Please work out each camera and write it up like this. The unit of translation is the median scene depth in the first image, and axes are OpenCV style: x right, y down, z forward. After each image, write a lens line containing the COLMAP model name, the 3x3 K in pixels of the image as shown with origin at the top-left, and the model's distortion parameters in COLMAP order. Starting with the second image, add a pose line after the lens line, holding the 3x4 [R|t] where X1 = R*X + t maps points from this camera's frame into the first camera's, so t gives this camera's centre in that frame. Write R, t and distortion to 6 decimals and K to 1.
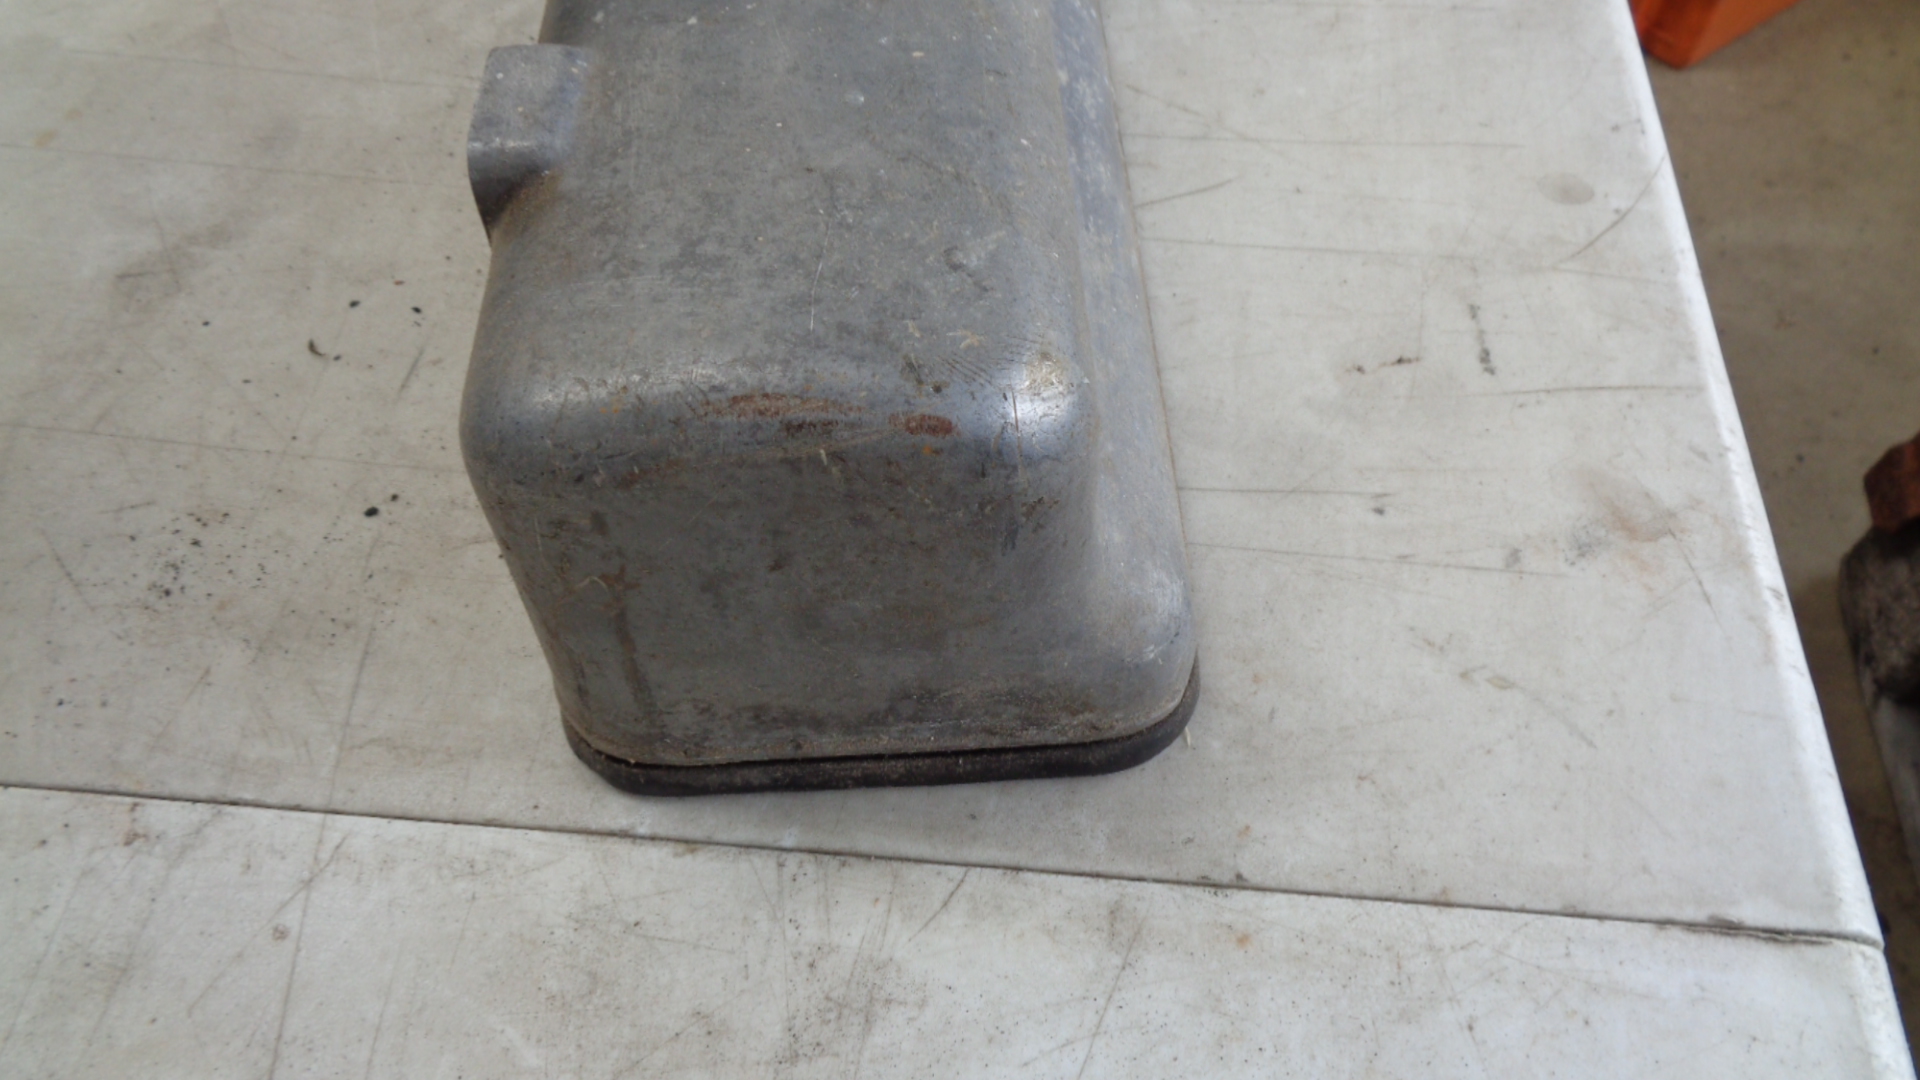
lens RADIAL K [[1476.4, 0, 965.3], [0, 1476.4, 548.1], [0, 0, 1]] dist [-0.013622, 0.000122]
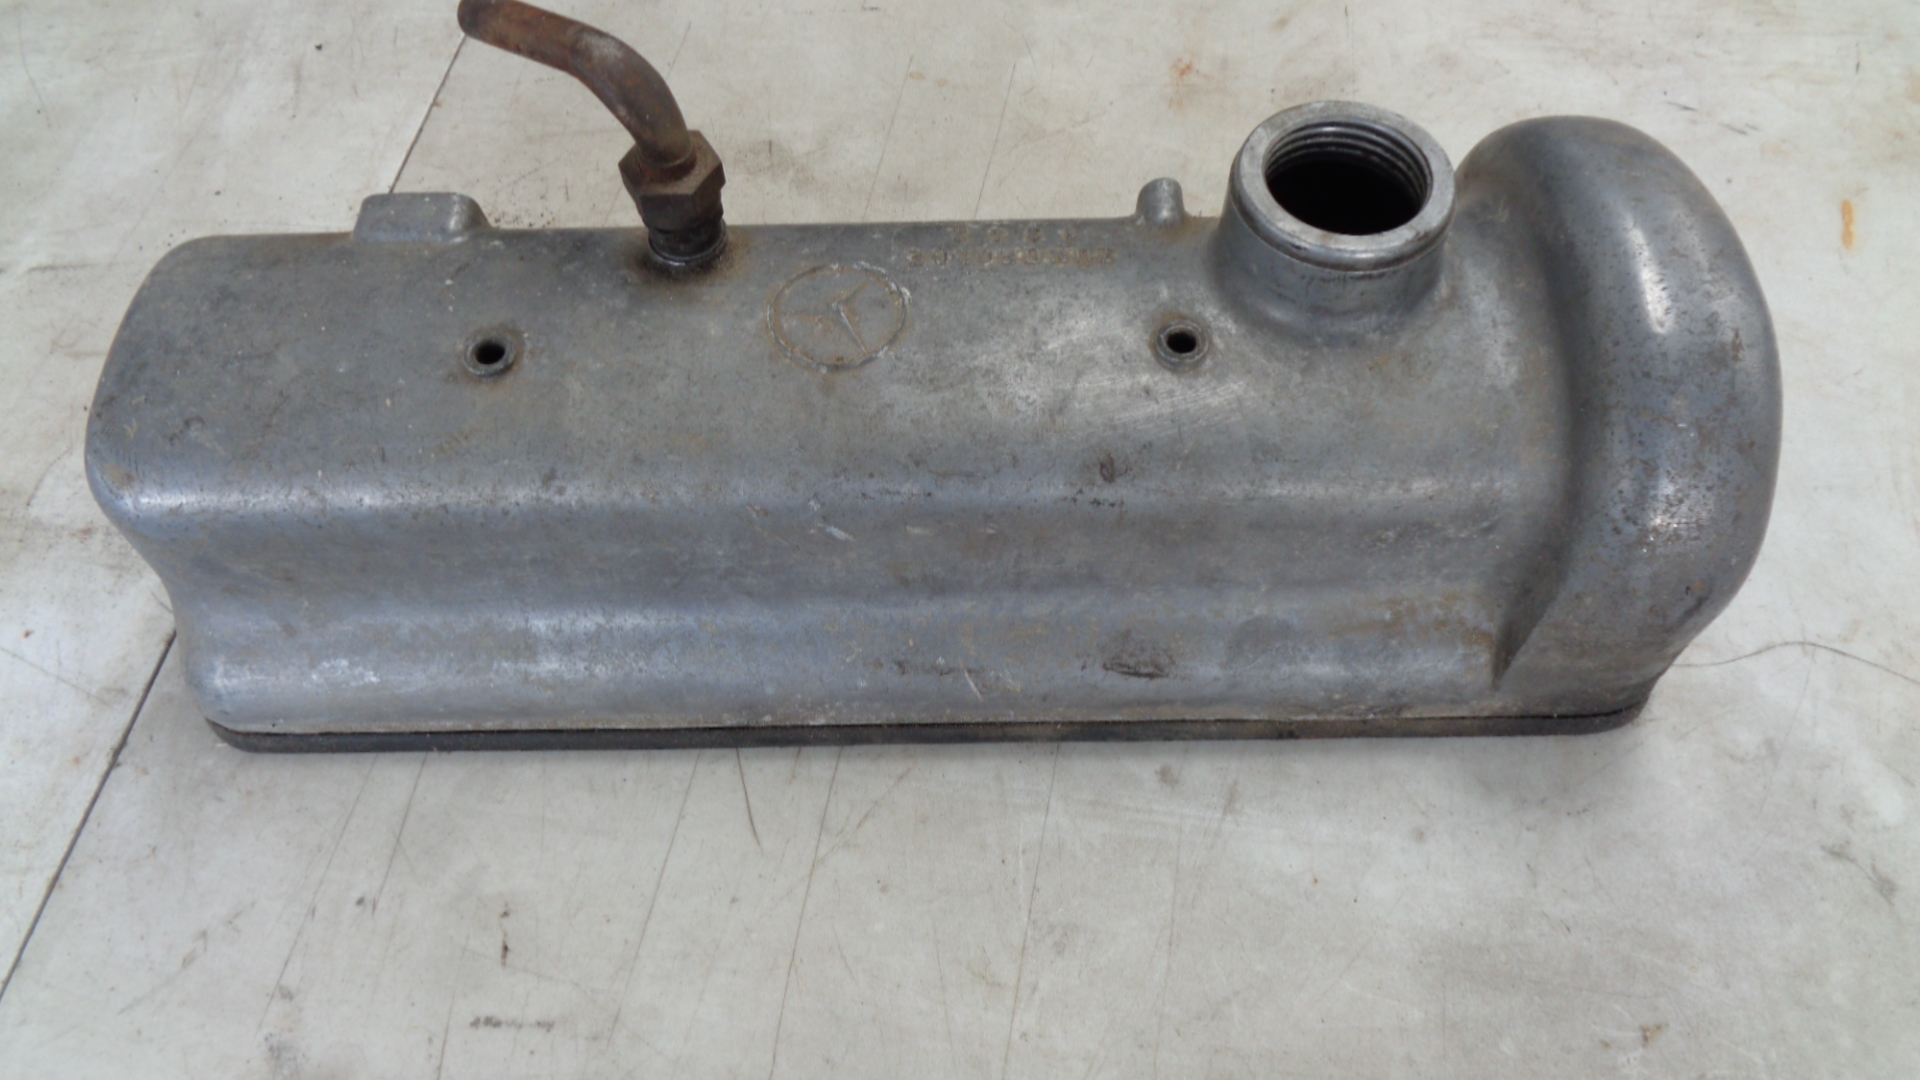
lens RADIAL K [[1446.1, 0, 966.3], [0, 1446.1, 533.0], [0, 0, 1]] dist [-0.016801, -0.000416]
pose [[-0.031030, 0.855358, -0.517107, 0.654082], [-0.804248, 0.285823, 0.521047, -1.224173], [0.593483, 0.432051, 0.679051, 0.332686]]
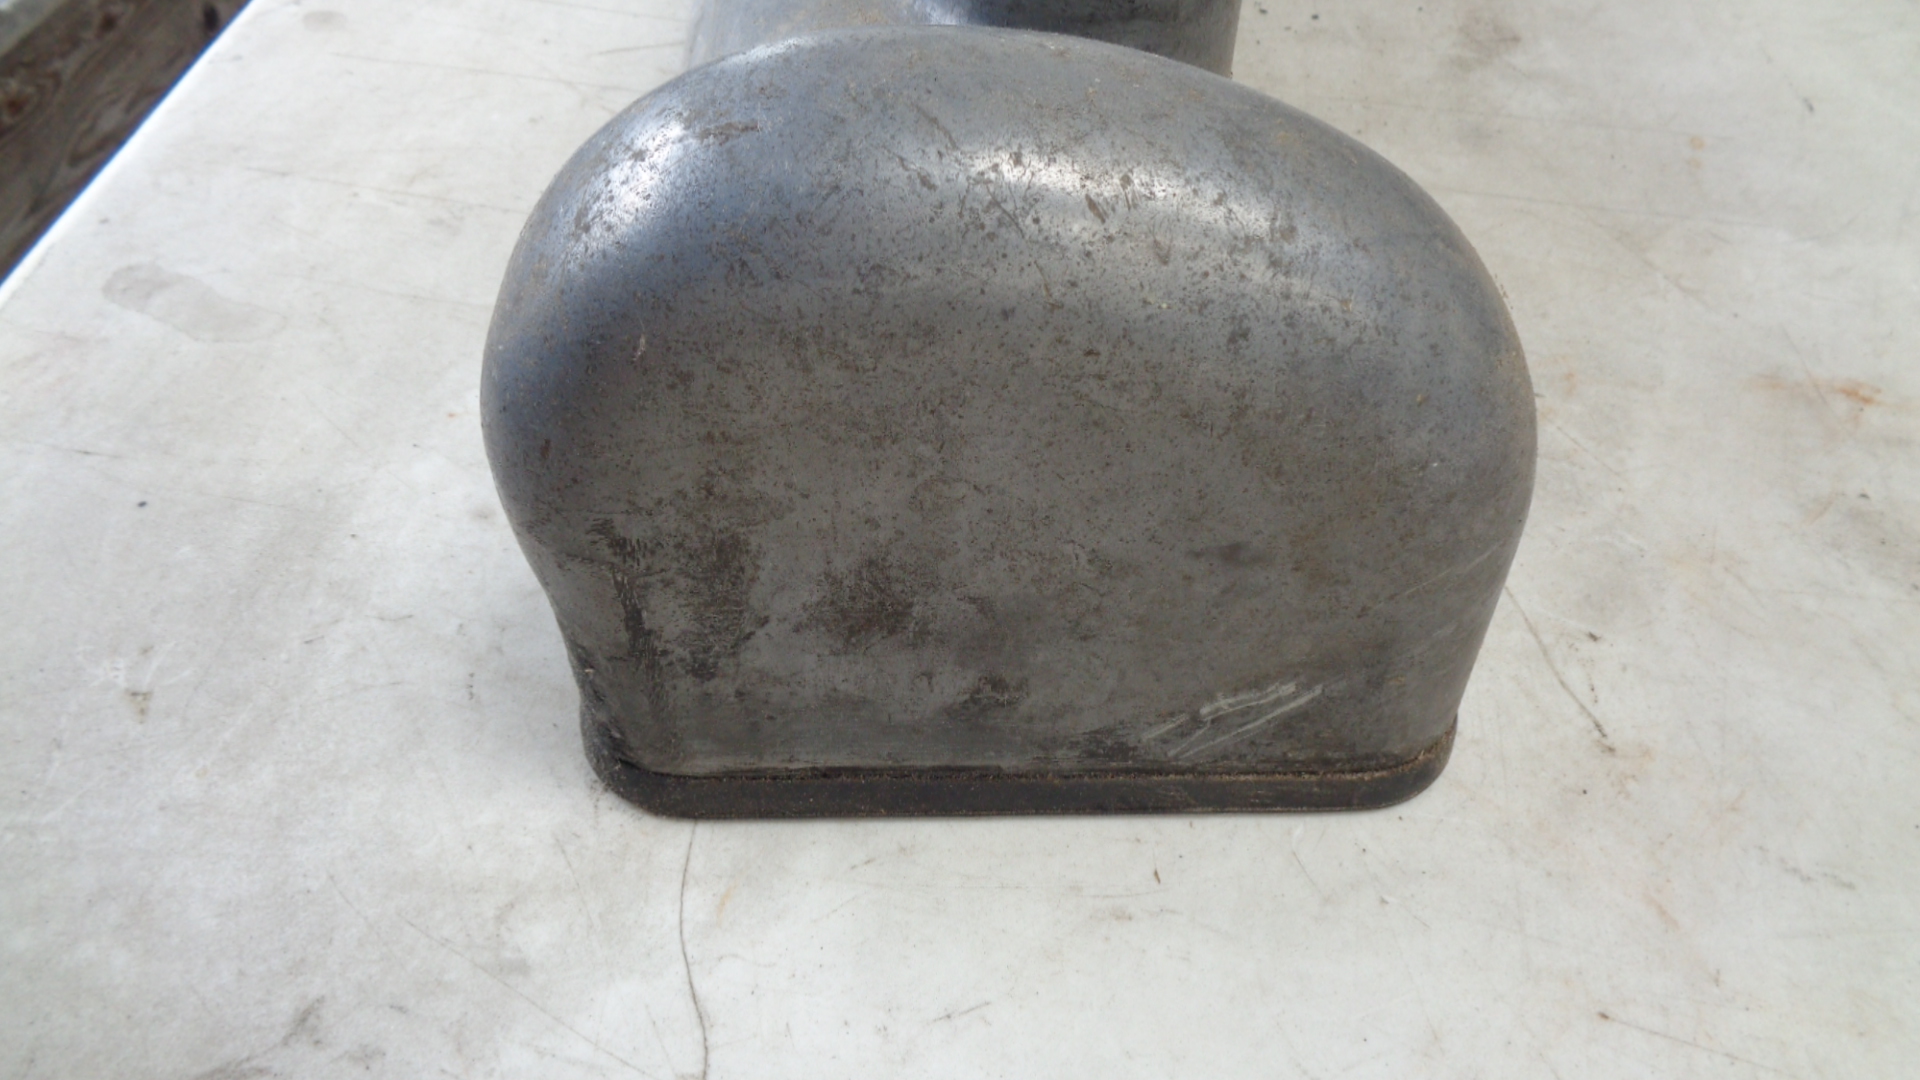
lens RADIAL K [[1476.4, 0, 965.3], [0, 1476.4, 548.1], [0, 0, 1]] dist [-0.013622, 0.000122]
pose [[-0.999953, -0.008838, -0.003944, -0.131007], [-0.001766, -0.234044, 0.972224, -1.795345], [-0.009515, 0.972186, 0.234017, 1.362709]]
